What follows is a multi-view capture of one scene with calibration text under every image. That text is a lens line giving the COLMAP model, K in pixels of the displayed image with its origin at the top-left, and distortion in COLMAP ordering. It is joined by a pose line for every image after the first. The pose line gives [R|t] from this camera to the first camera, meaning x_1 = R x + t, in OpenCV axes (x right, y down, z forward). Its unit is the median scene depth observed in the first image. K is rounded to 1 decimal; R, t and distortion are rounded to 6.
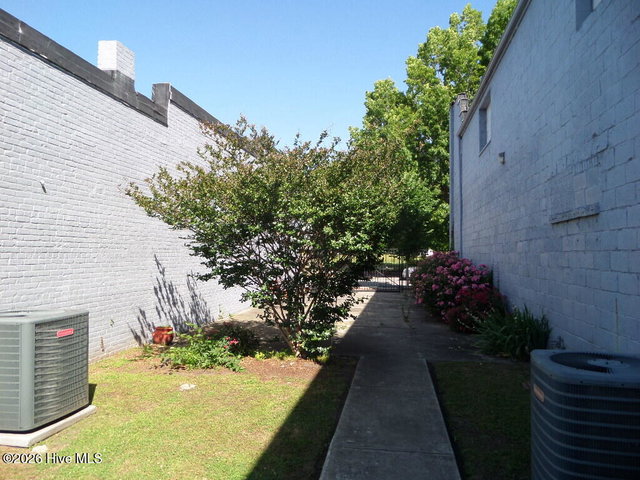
lens RADIAL K [[464.8, 0, 319.6], [0, 464.8, 240.2], [0, 0, 1]] dist [-0.018976, -0.003481]
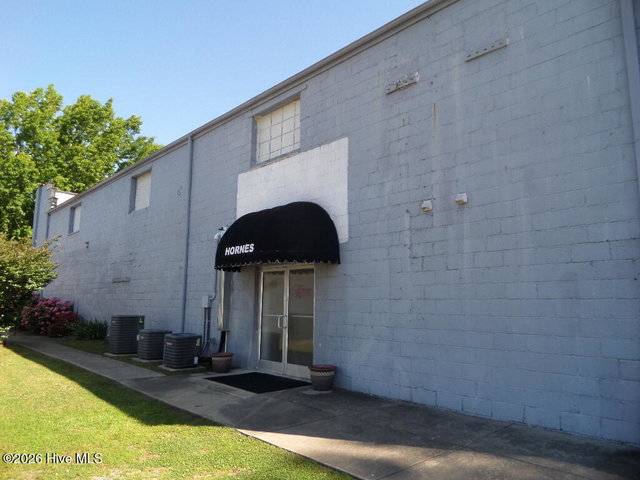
lens RADIAL K [[464.8, 0, 319.6], [0, 464.8, 240.2], [0, 0, 1]] dist [-0.018976, -0.003481]
pose [[0.602121, 0.116482, 0.789862, -0.523684], [-0.037432, 0.992331, -0.117805, -0.004715], [-0.797527, 0.041366, 0.601864, -0.893256]]
